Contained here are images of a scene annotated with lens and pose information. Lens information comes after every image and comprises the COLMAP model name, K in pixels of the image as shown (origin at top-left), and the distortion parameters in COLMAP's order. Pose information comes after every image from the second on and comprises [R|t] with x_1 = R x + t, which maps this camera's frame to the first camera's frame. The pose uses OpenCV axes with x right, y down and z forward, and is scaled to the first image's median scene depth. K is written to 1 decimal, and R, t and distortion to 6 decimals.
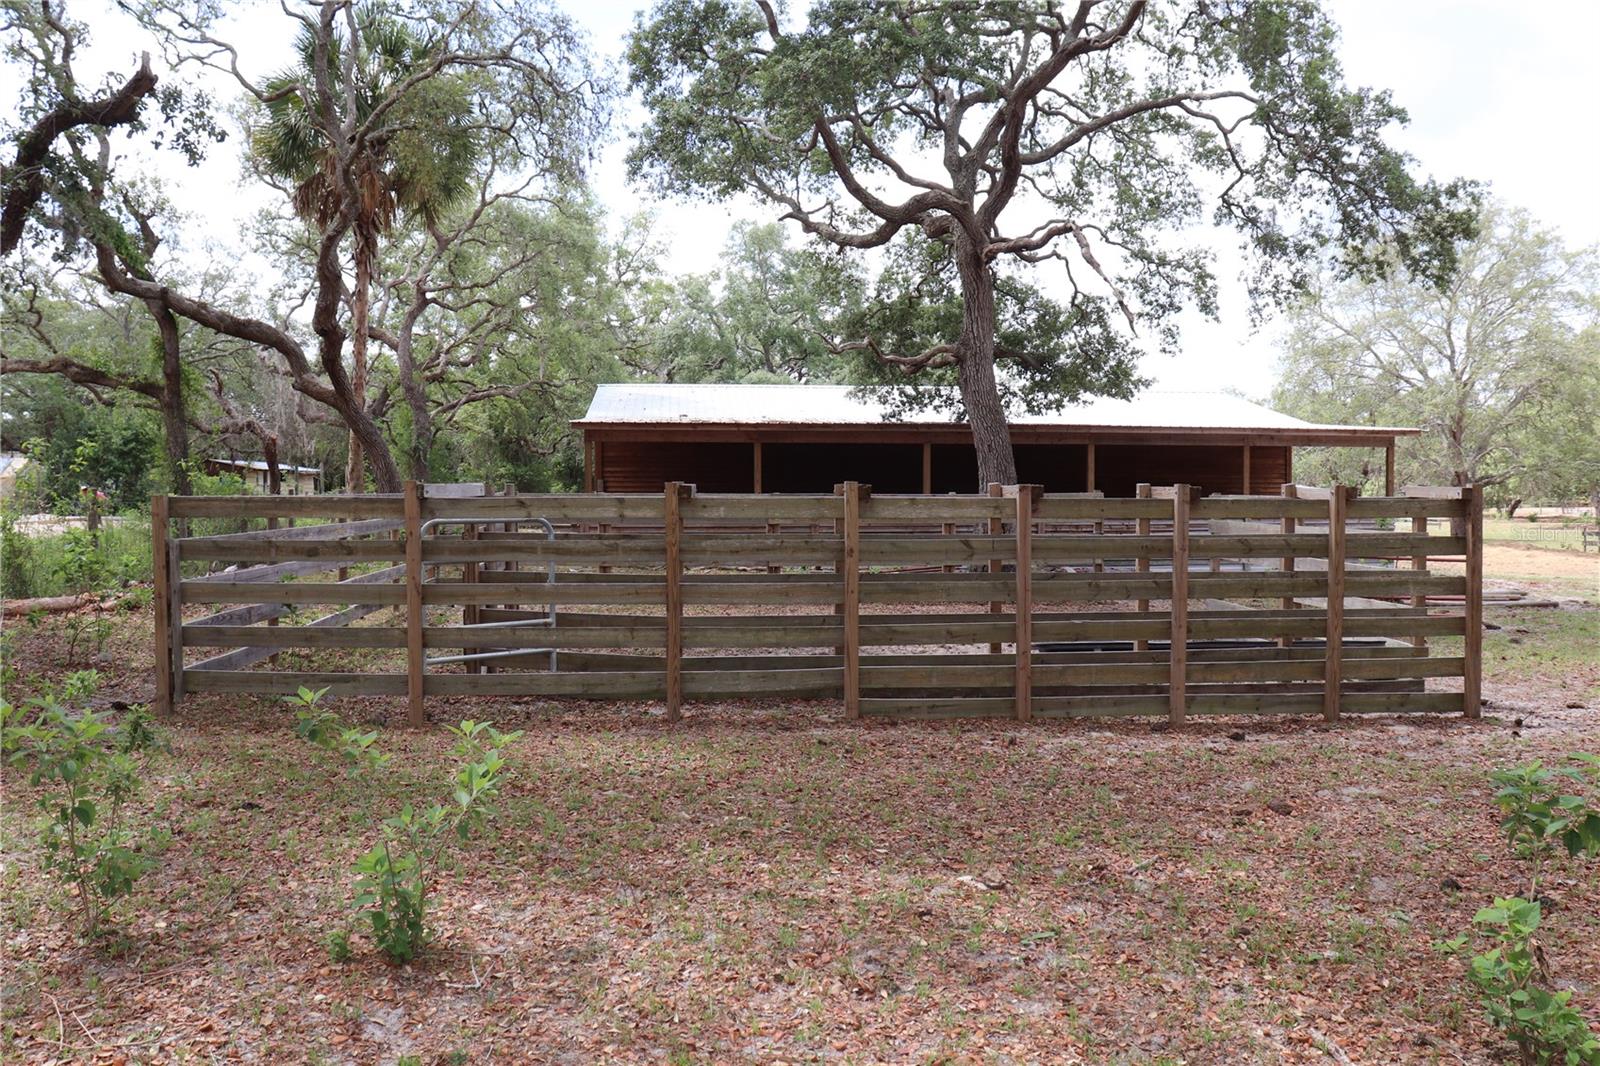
lens RADIAL K [[1336.1, 0, 801.4], [0, 1336.1, 528.5], [0, 0, 1]] dist [-0.100516, 0.087835]
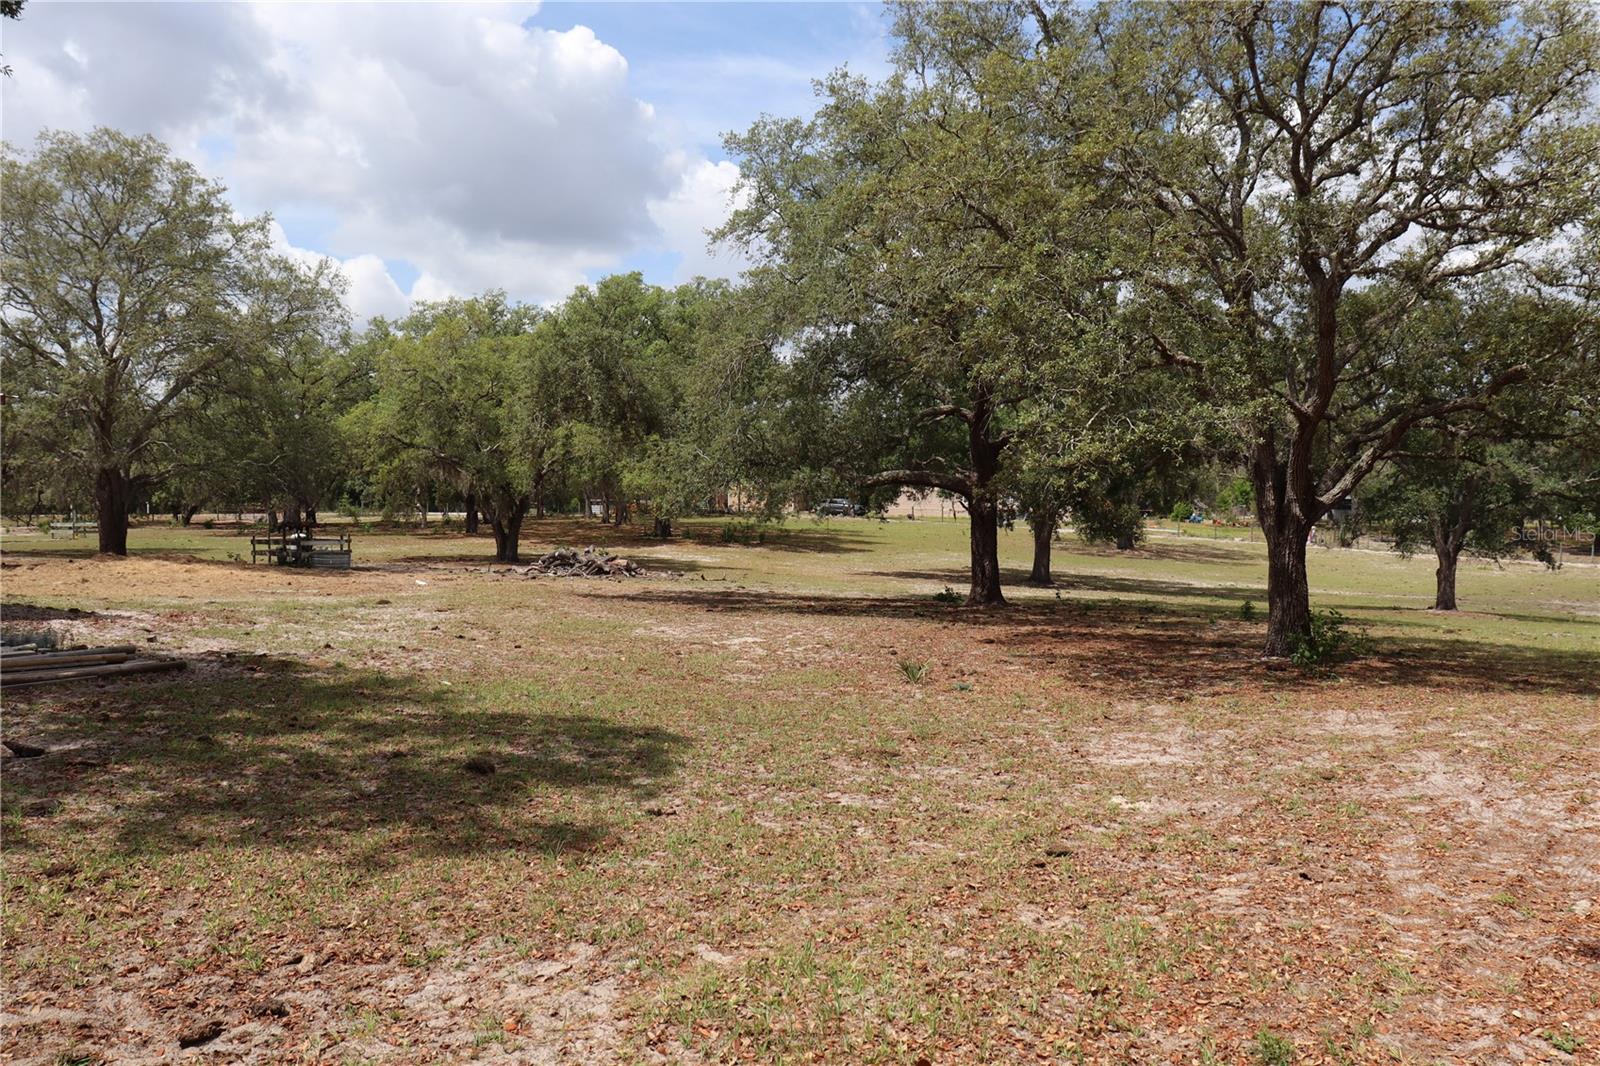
lens RADIAL K [[1336.1, 0, 801.4], [0, 1336.1, 529.0], [0, 0, 1]] dist [-0.100516, 0.087835]
pose [[0.599505, -0.005328, 0.800353, 0.104188], [0.008837, 0.999961, 0.000037, -0.002110], [-0.800322, 0.007051, 0.599529, 0.157537]]
